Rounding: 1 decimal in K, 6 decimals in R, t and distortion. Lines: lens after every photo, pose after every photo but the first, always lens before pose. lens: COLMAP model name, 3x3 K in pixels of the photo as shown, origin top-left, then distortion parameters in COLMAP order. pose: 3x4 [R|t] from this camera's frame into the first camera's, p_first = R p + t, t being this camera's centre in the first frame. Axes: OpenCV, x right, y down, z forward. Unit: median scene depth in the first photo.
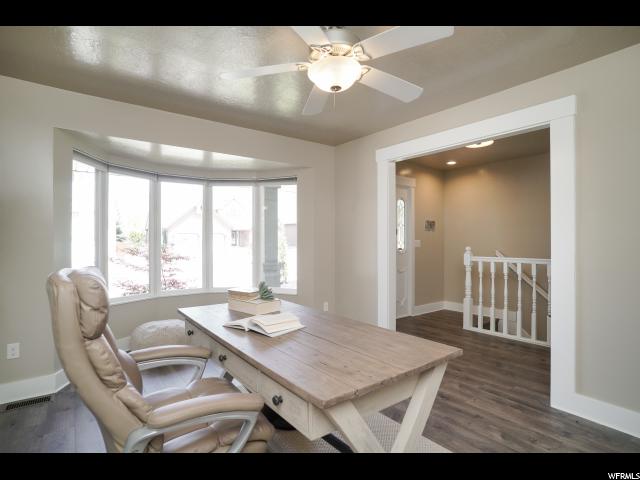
lens RADIAL K [[341.3, 0, 320.0], [0, 341.3, 239.7], [0, 0, 1]] dist [-0.054118, 0.027648]
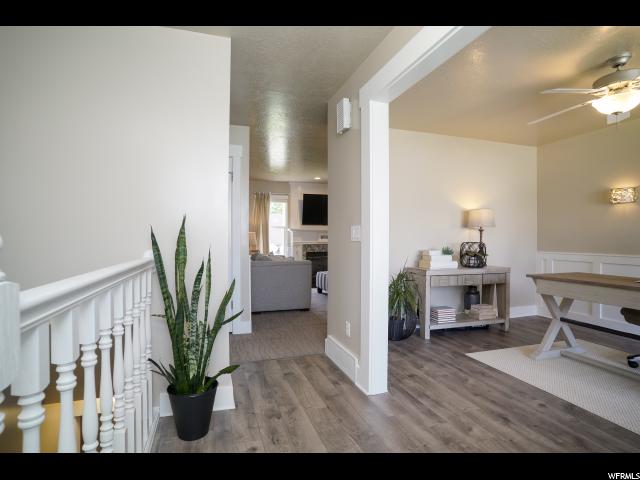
lens RADIAL K [[341.3, 0, 318.3], [0, 341.3, 235.7], [0, 0, 1]] dist [-0.054118, 0.027648]
pose [[-0.942449, -0.005840, 0.334299, 0.557785], [-0.004591, 0.999979, 0.004526, 0.033325], [-0.334318, 0.002731, -0.942456, 2.023925]]
